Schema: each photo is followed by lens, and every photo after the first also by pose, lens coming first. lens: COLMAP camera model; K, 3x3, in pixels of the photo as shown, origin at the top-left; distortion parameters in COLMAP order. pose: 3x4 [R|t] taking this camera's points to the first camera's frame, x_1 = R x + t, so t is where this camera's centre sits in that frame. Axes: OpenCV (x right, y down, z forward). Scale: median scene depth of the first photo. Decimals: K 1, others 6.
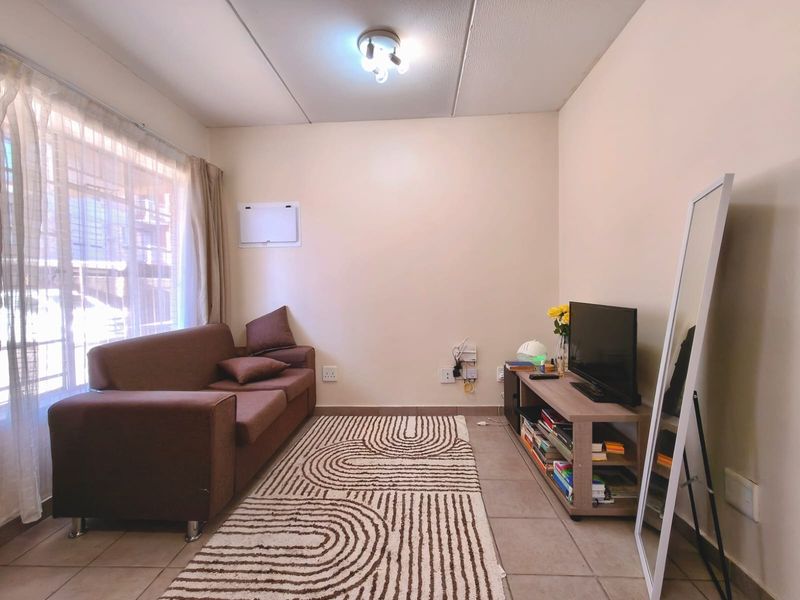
lens RADIAL K [[358.5, 0, 401.7], [0, 358.5, 300.0], [0, 0, 1]] dist [0.000288, 0.001048]
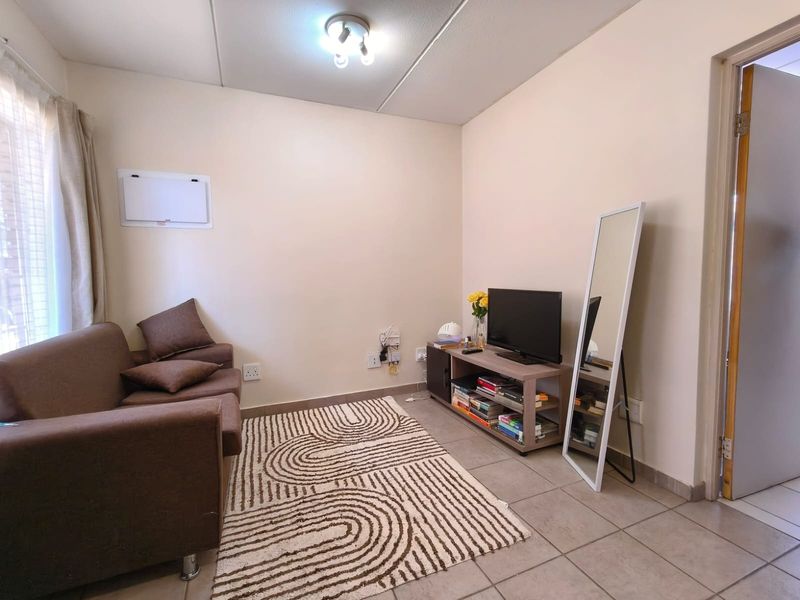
lens RADIAL K [[358.5, 0, 403.1], [0, 358.5, 300.2], [0, 0, 1]] dist [0.000288, 0.001048]
pose [[0.898237, -0.028239, 0.438603, -0.361185], [0.016342, 0.999390, 0.030877, 0.003307], [-0.439207, -0.020567, 0.898150, 0.031368]]
